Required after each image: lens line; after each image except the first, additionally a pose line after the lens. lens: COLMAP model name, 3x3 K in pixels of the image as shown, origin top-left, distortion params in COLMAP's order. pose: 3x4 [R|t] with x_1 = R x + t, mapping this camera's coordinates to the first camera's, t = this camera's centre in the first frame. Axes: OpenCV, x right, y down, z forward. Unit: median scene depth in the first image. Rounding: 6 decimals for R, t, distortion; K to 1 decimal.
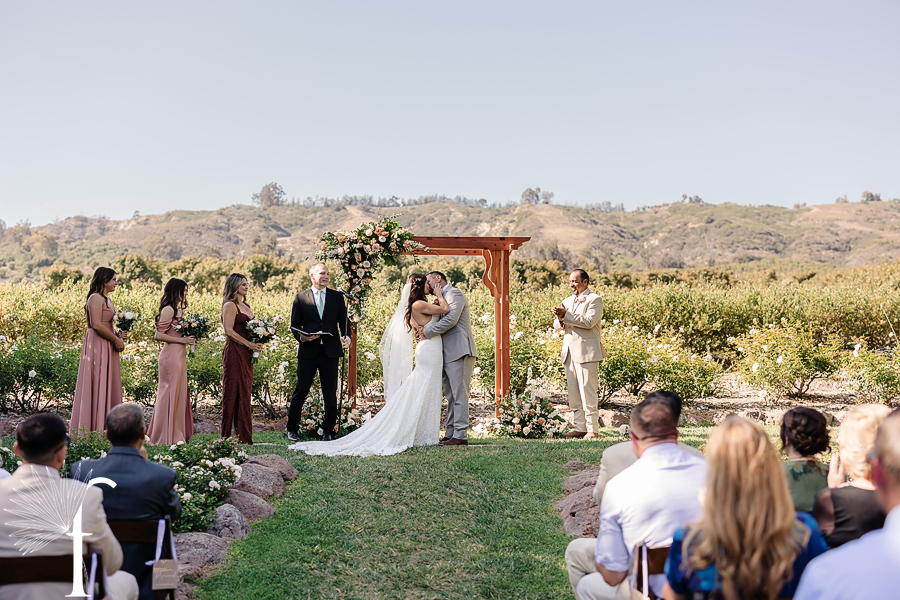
lens RADIAL K [[1630.2, 0, 450.0], [0, 1630.2, 300.0], [0, 0, 1]] dist [-0.022806, -0.167211]
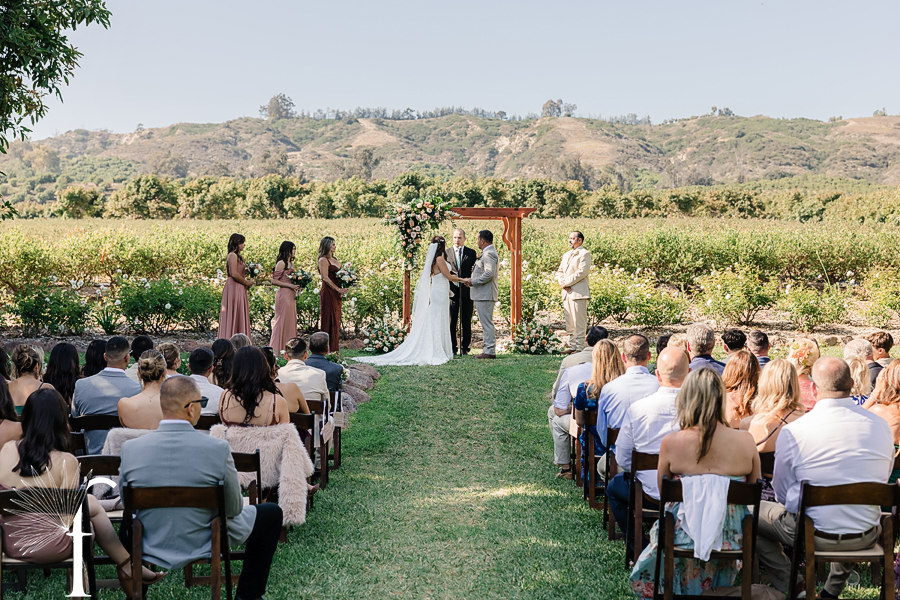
lens RADIAL K [[1630.2, 0, 450.0], [0, 1630.2, 300.0], [0, 0, 1]] dist [-0.022806, -0.167211]
pose [[0.999933, 0.002366, -0.011351, -0.008048], [-0.001826, 0.998877, 0.047354, -0.026681], [0.011450, -0.047330, 0.998814, -0.378287]]
